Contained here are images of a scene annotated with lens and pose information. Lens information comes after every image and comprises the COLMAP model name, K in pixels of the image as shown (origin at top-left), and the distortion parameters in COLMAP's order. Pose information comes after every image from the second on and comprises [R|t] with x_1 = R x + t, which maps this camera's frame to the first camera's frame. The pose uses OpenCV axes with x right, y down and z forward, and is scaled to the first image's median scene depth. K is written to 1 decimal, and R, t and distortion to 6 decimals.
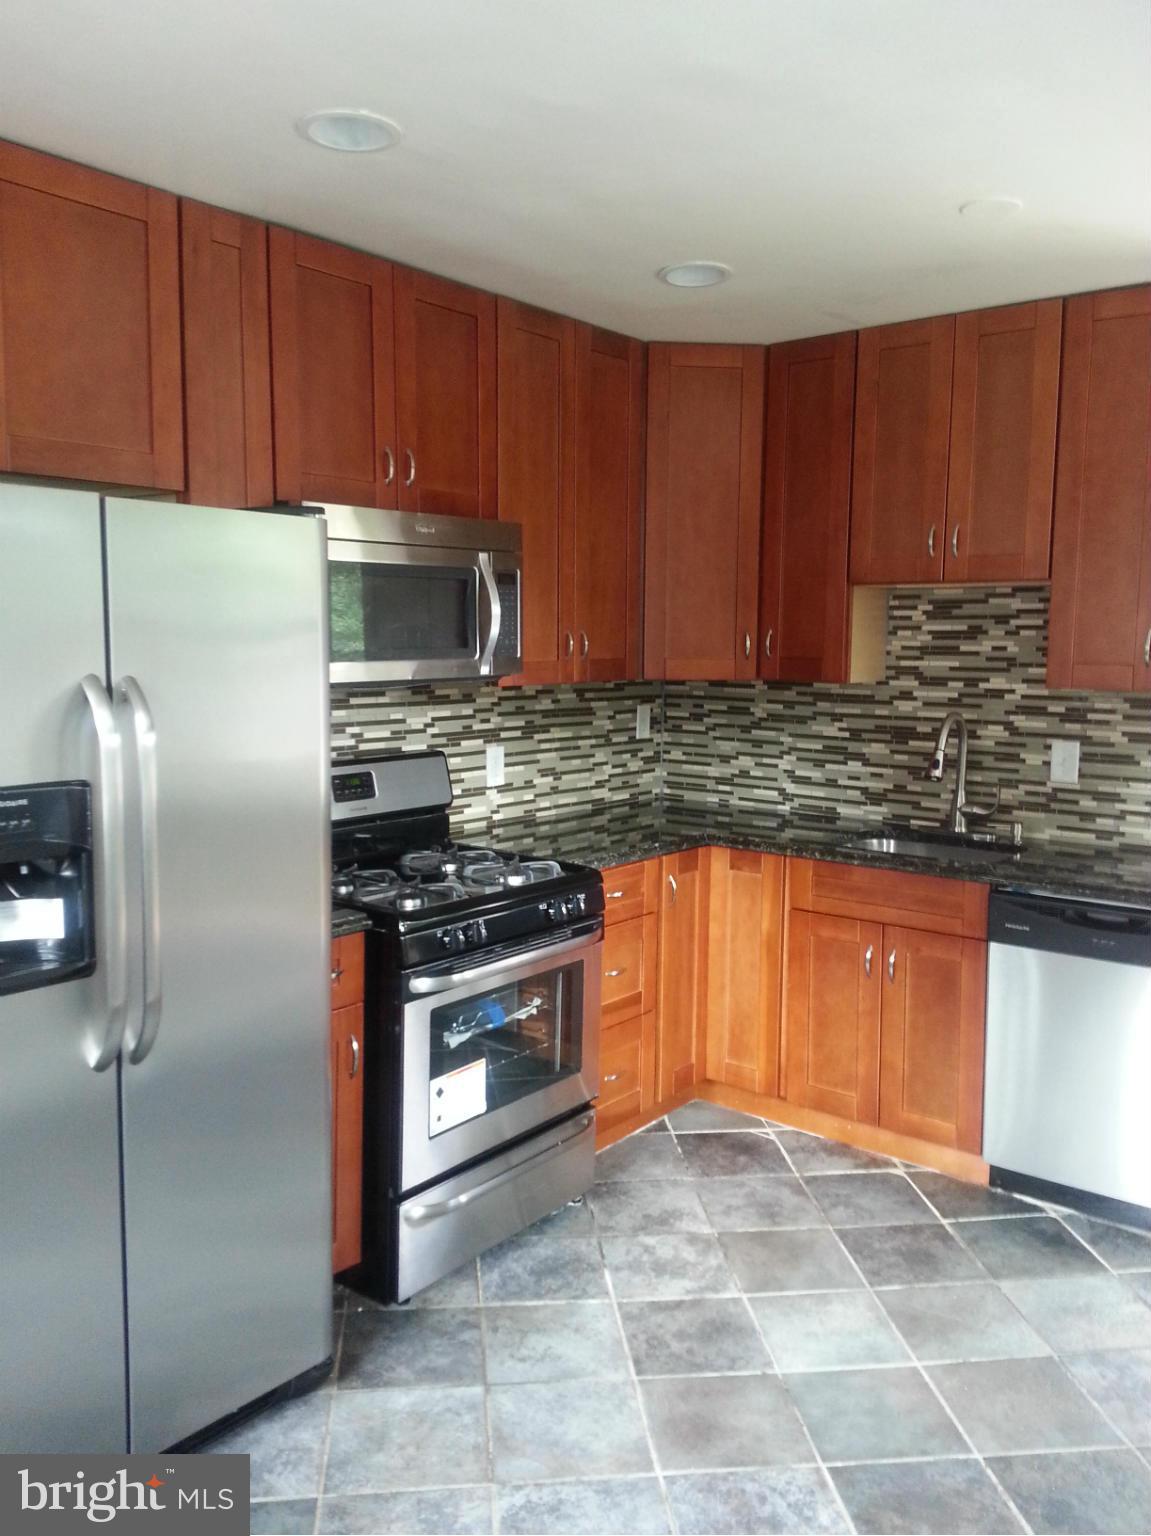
lens RADIAL K [[1262.0, 0, 588.4], [0, 1262.0, 764.2], [0, 0, 1]] dist [0.036419, -0.009651]
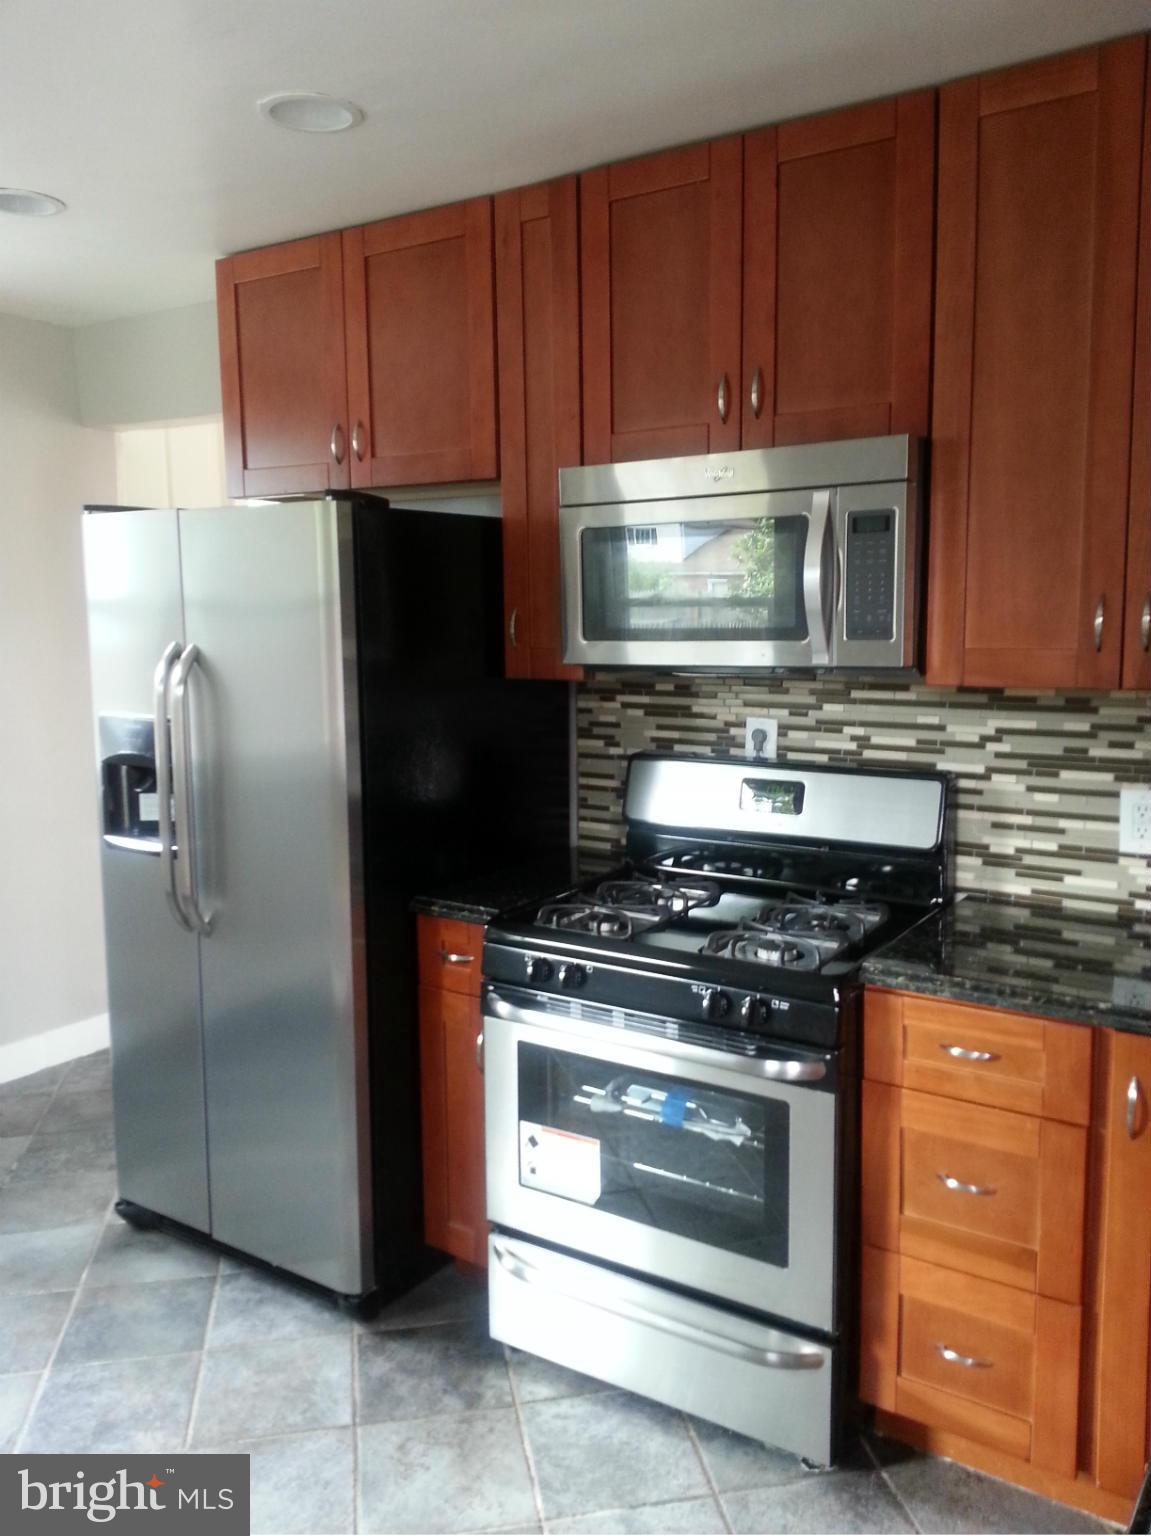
lens RADIAL K [[1262.0, 0, 588.4], [0, 1262.0, 764.2], [0, 0, 1]] dist [0.036419, -0.009651]
pose [[0.065910, 0.111461, -0.991581, 0.564072], [-0.097658, 0.989691, 0.104758, -0.070279], [0.993035, 0.089931, 0.076116, 0.753077]]
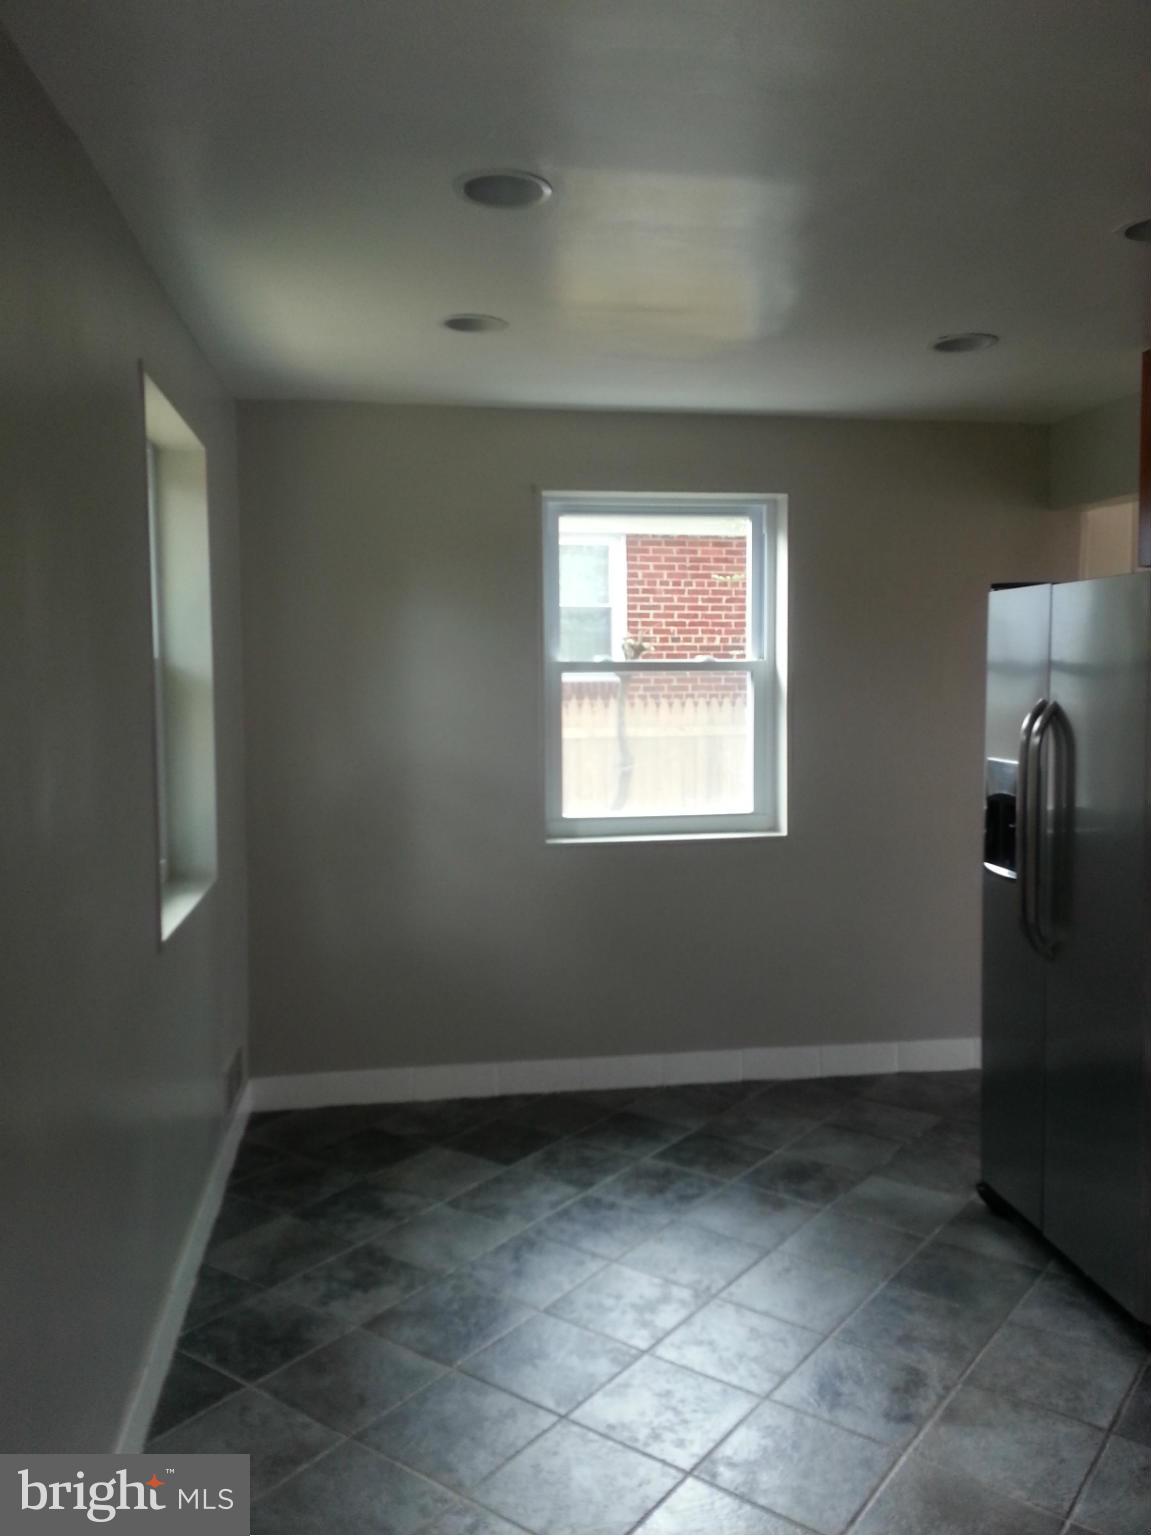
lens RADIAL K [[1262.0, 0, 588.4], [0, 1262.0, 764.2], [0, 0, 1]] dist [0.036419, -0.009651]
pose [[-0.688596, 0.043846, -0.723818, 0.632800], [-0.077239, 0.988057, 0.133333, -0.086443], [0.721020, 0.147720, -0.676985, 0.929228]]
